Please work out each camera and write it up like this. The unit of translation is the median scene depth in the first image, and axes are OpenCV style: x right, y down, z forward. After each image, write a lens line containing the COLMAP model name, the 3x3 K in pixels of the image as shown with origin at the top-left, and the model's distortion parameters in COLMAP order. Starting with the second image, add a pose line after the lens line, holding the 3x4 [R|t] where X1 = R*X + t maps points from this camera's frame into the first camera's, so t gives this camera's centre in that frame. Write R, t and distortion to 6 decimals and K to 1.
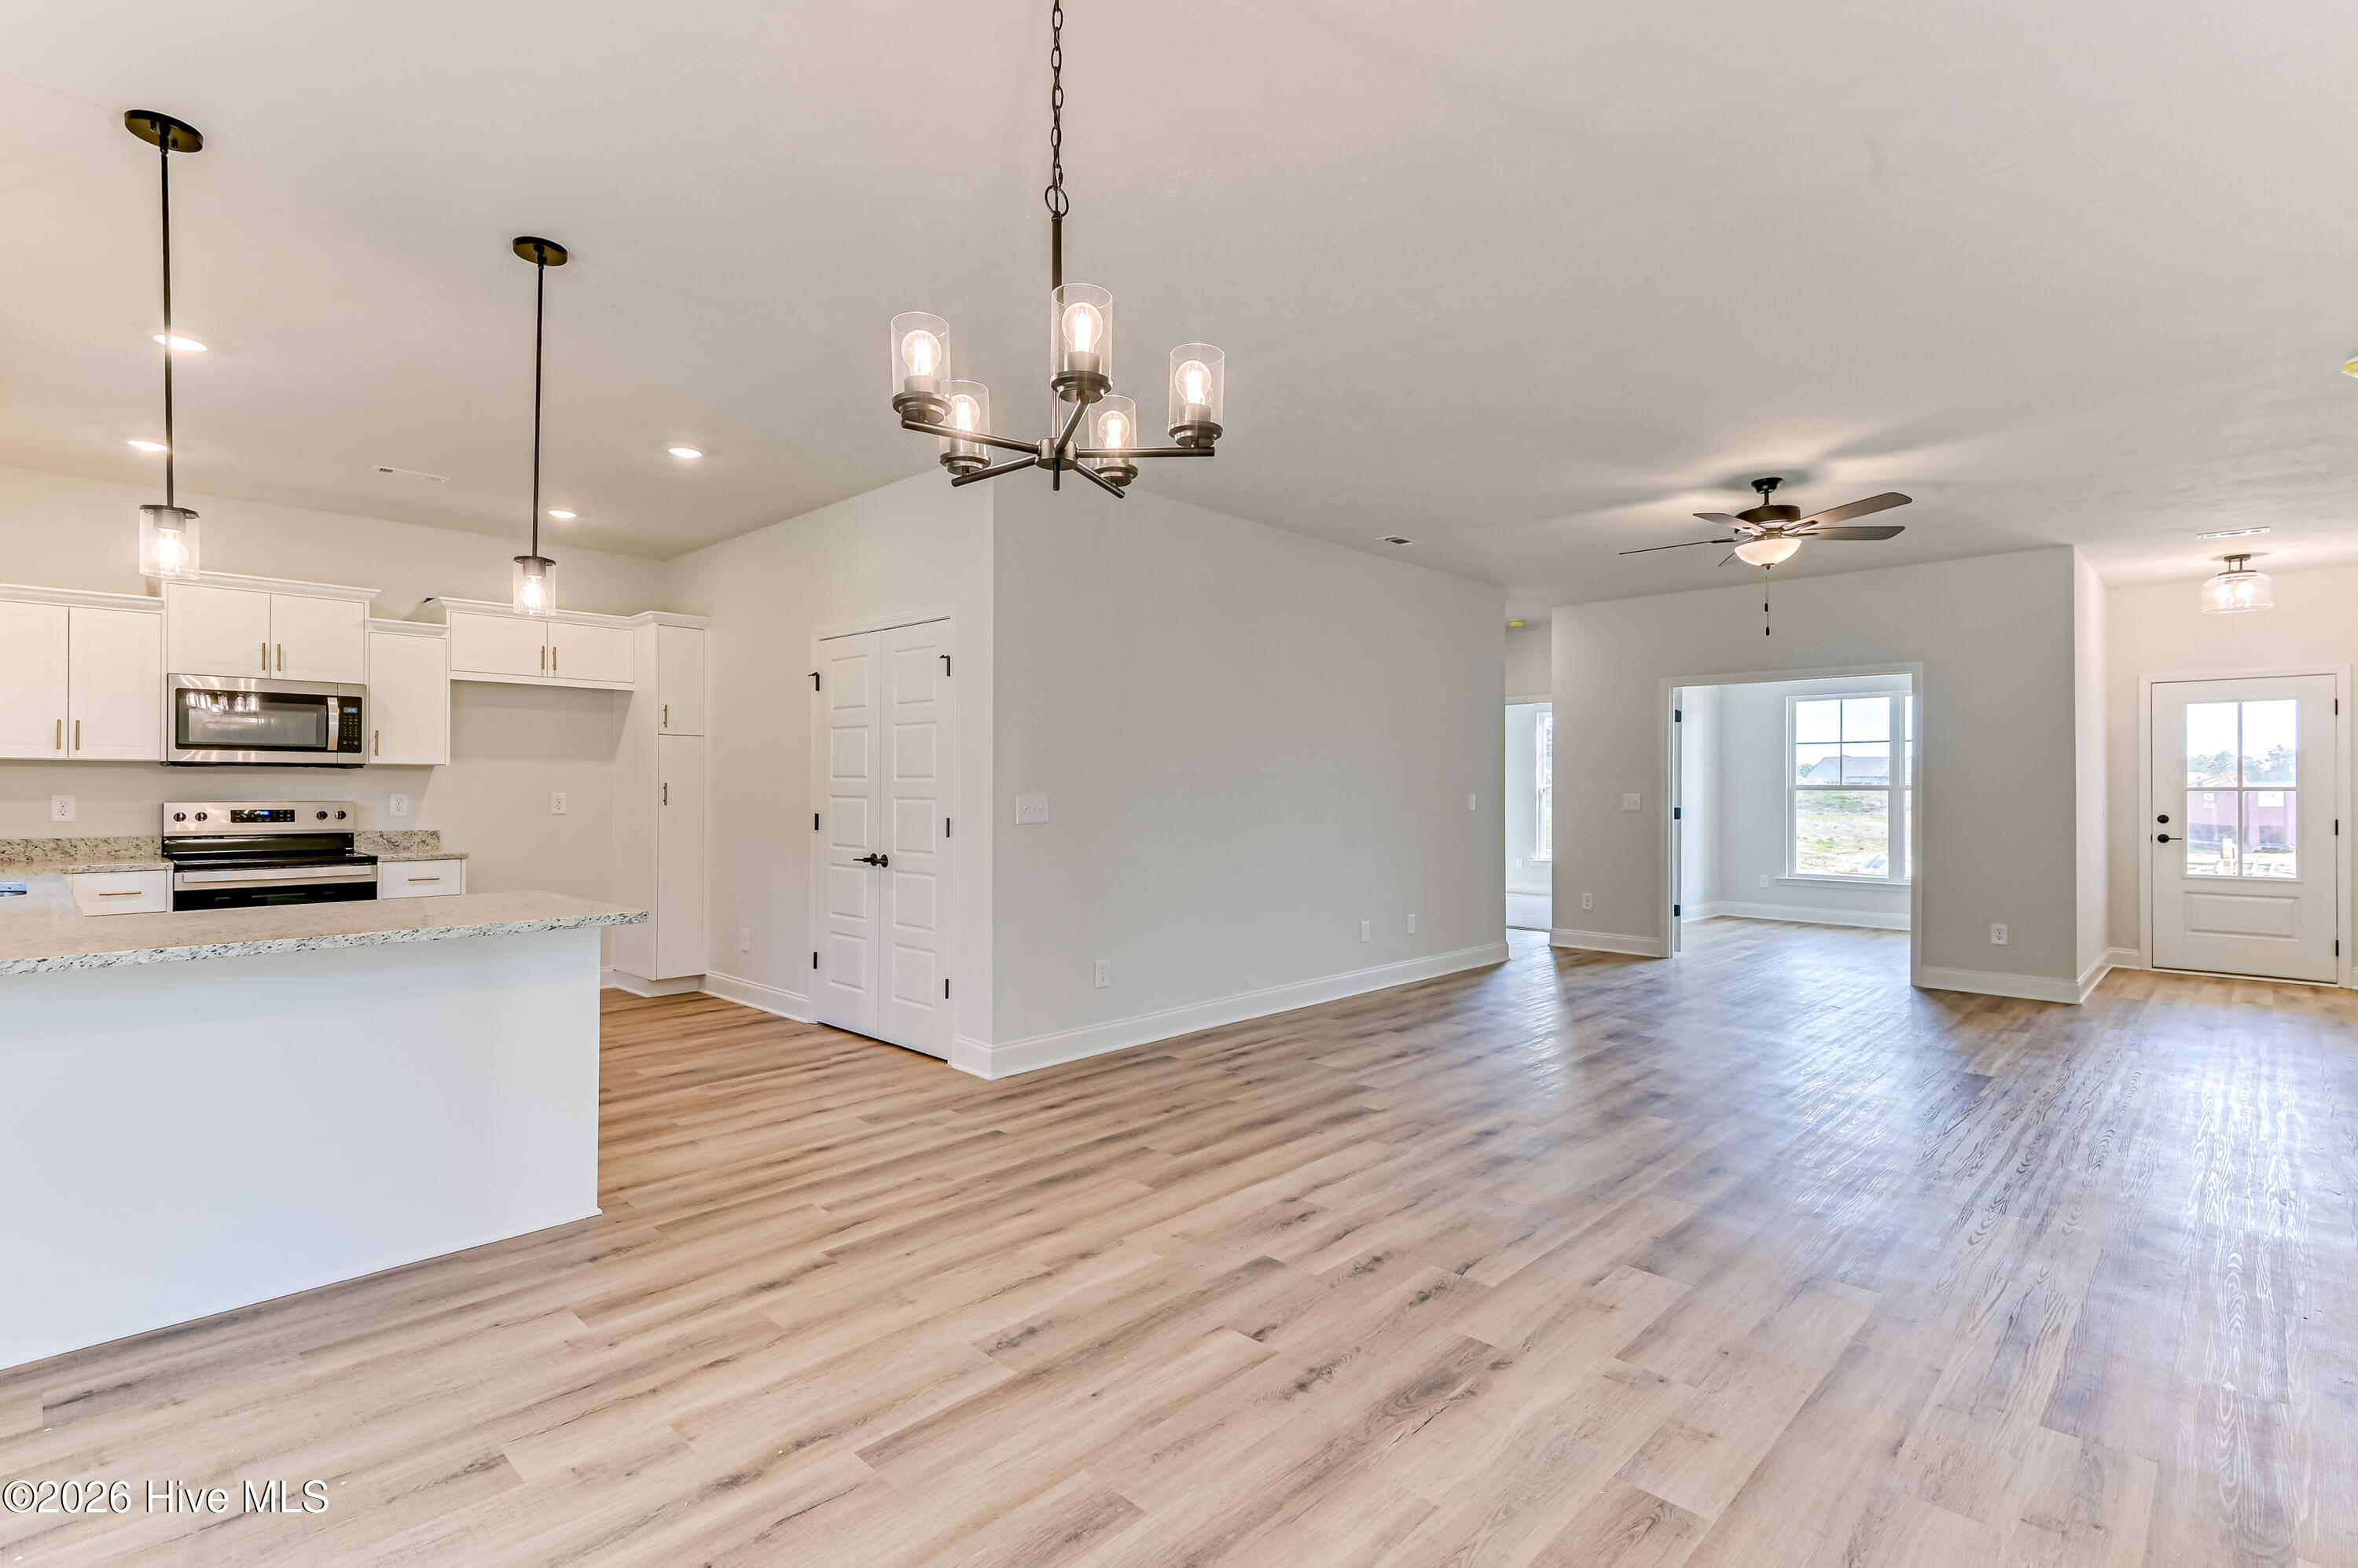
lens RADIAL K [[1118.0, 0, 1158.7], [0, 1118.0, 776.5], [0, 0, 1]] dist [0.021280, -0.009358]
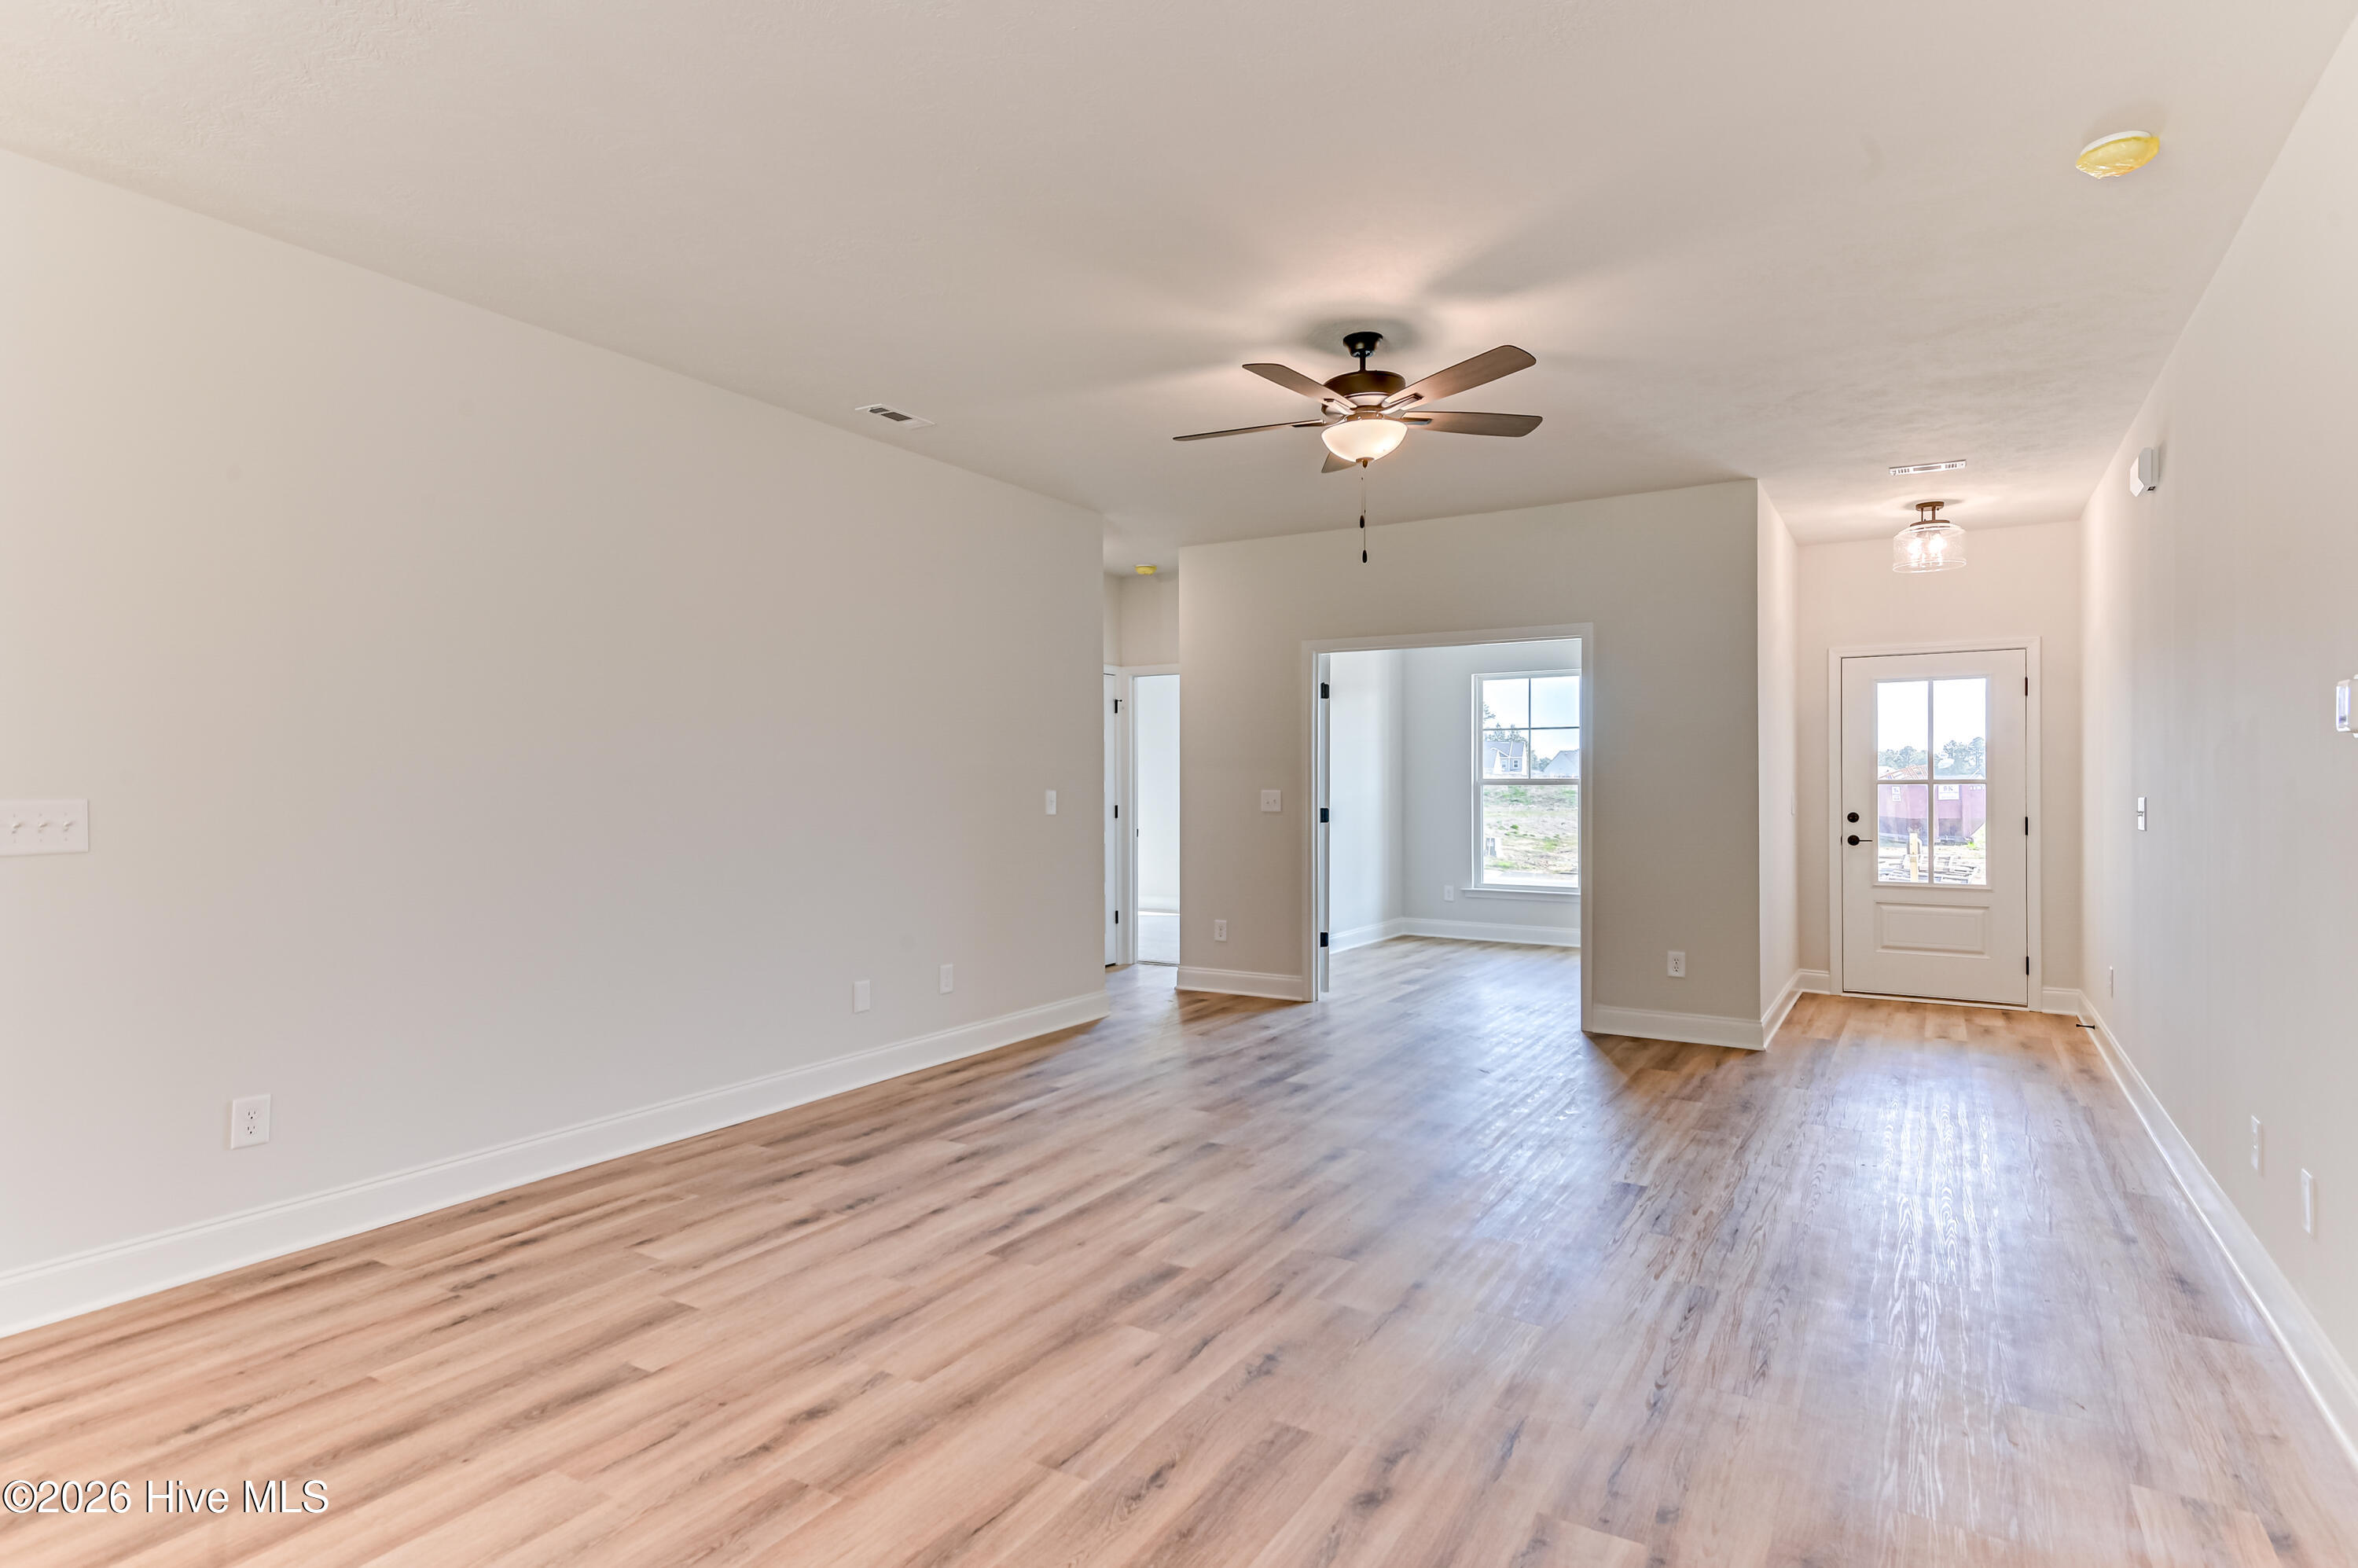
lens RADIAL K [[1264.2, 0, 1164.3], [0, 1264.2, 775.5], [0, 0, 1]] dist [0.041419, -0.010326]
pose [[0.973730, -0.002826, 0.227689, 0.227066], [0.002083, 0.999992, 0.003504, 0.002567], [-0.227697, -0.002938, 0.973728, 0.249789]]
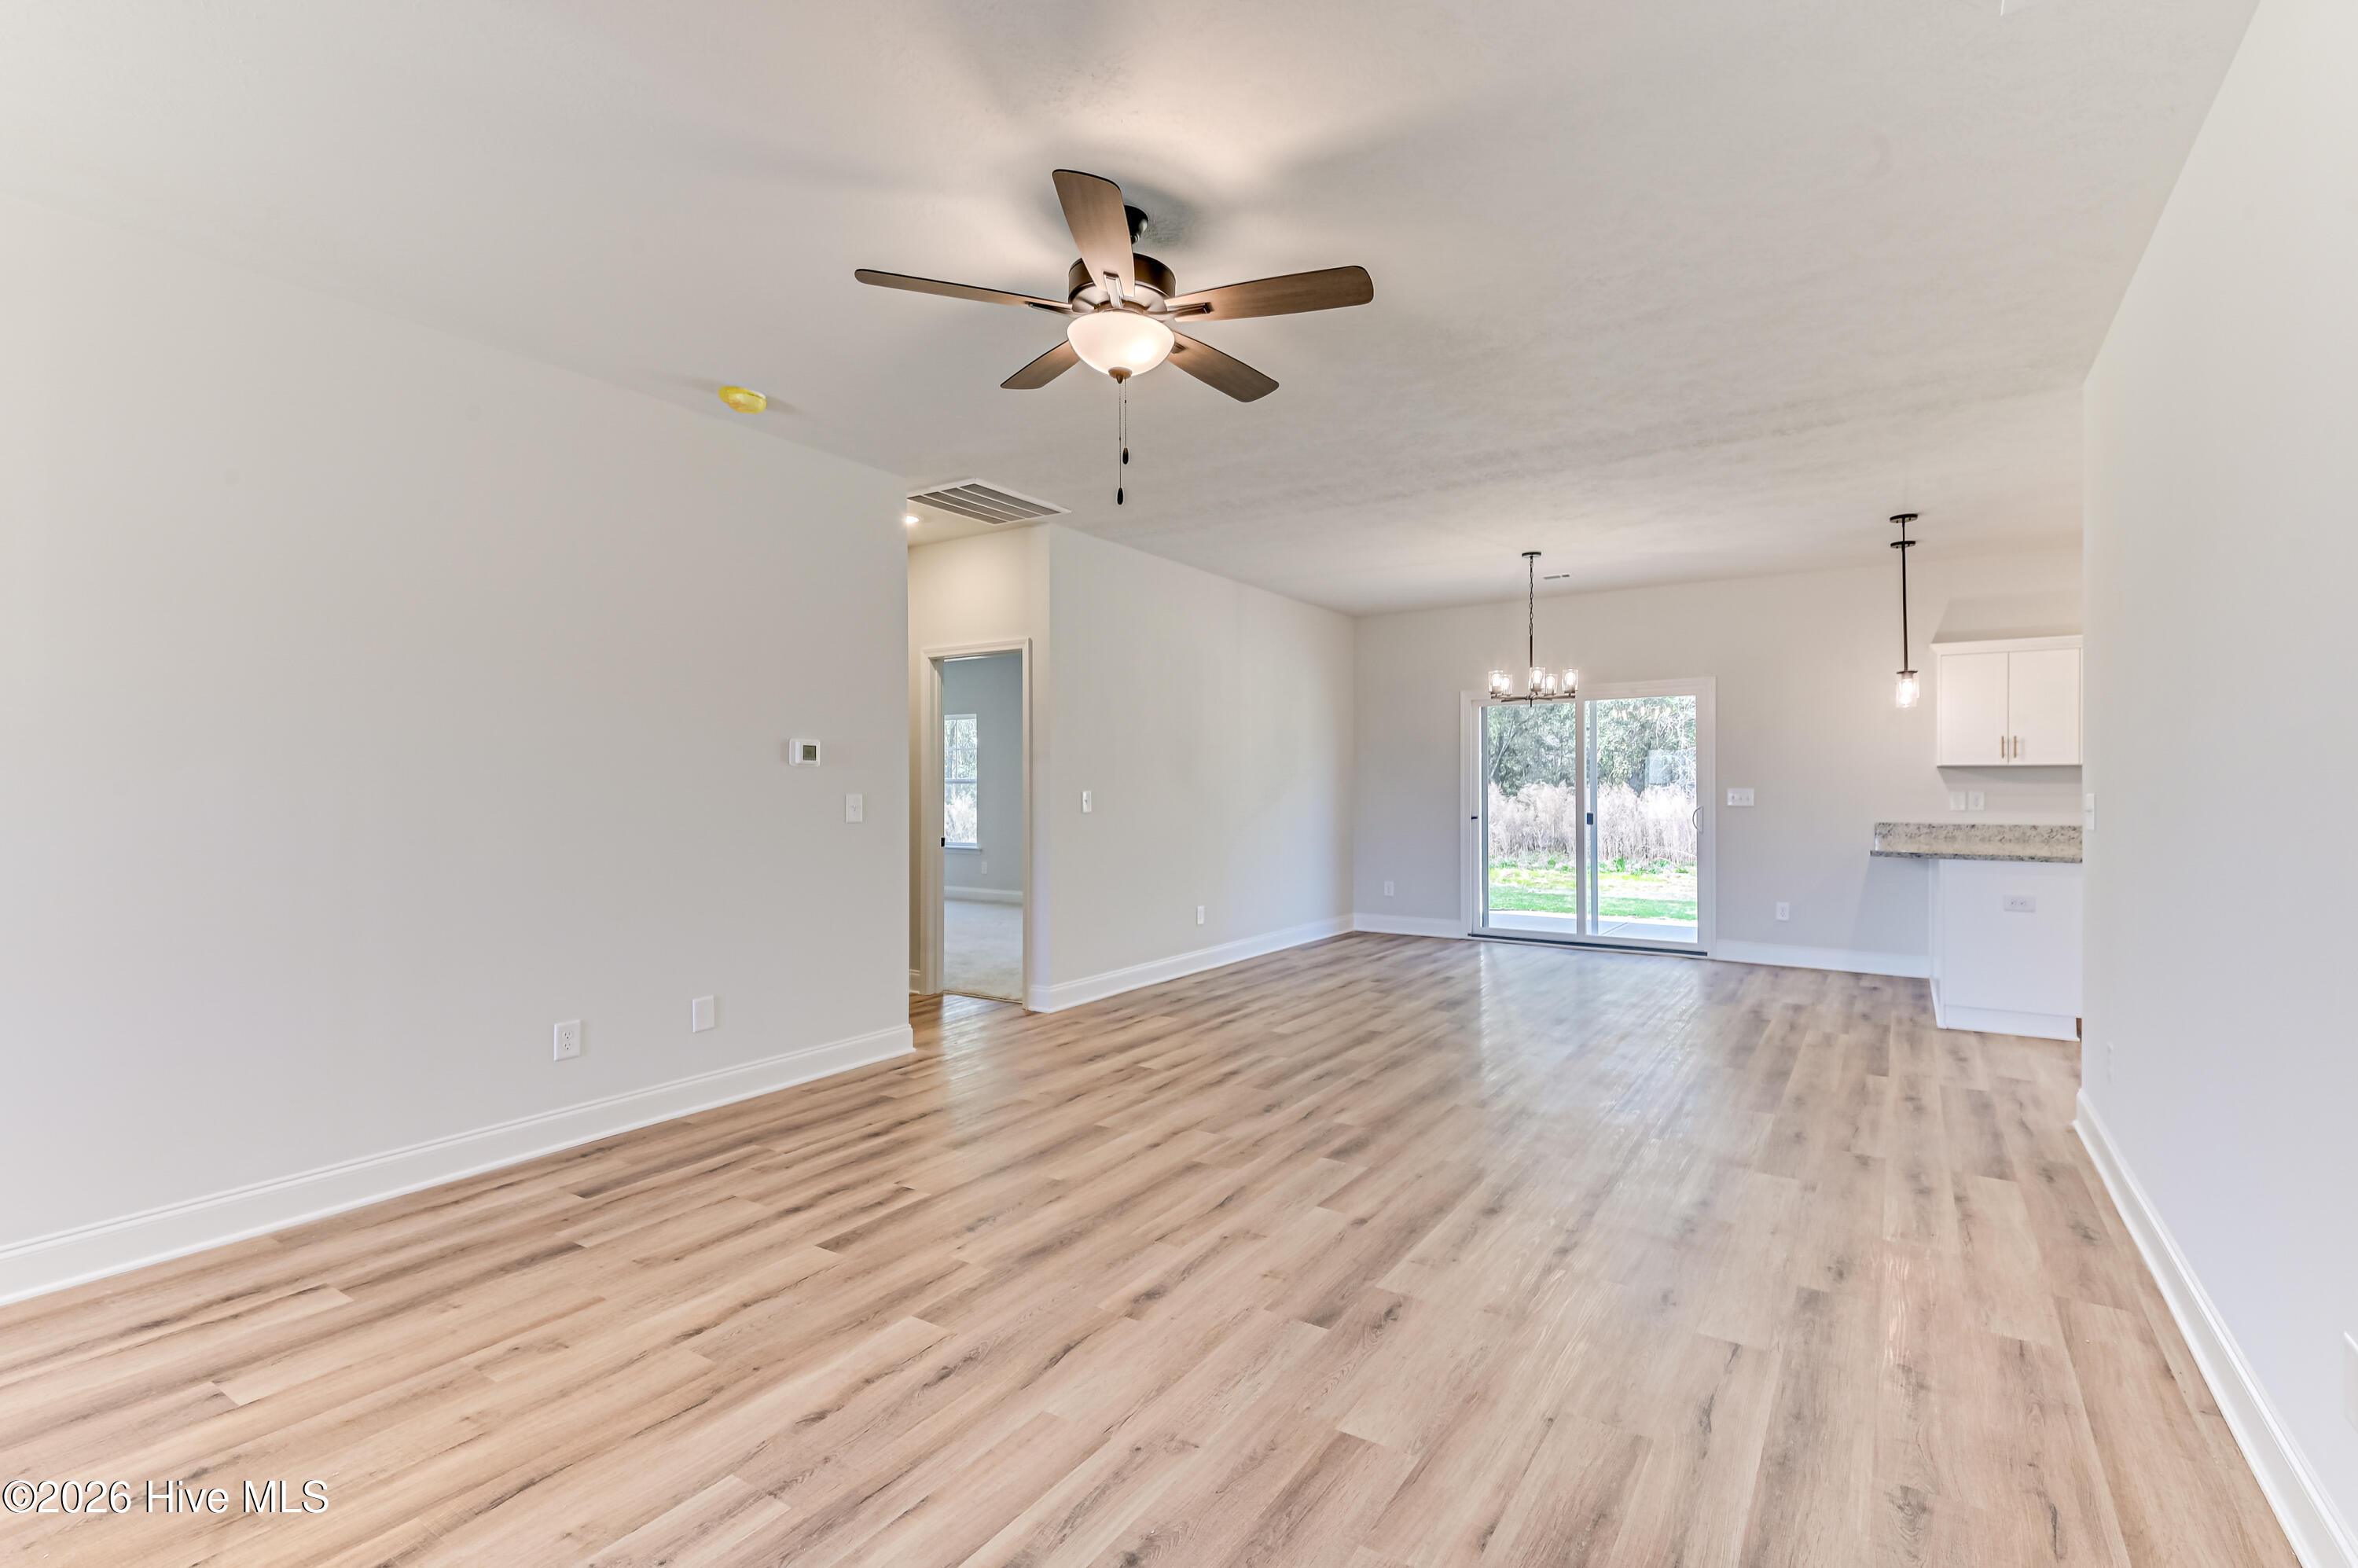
lens RADIAL K [[1066.4, 0, 1187.6], [0, 1066.4, 786.8], [0, 0, 1]] dist [0.026742, -0.013385]
pose [[-0.981811, -0.000660, -0.189861, 0.566350], [0.000708, 0.999974, -0.007134, 0.014168], [0.189861, -0.007139, -0.981785, 1.412630]]
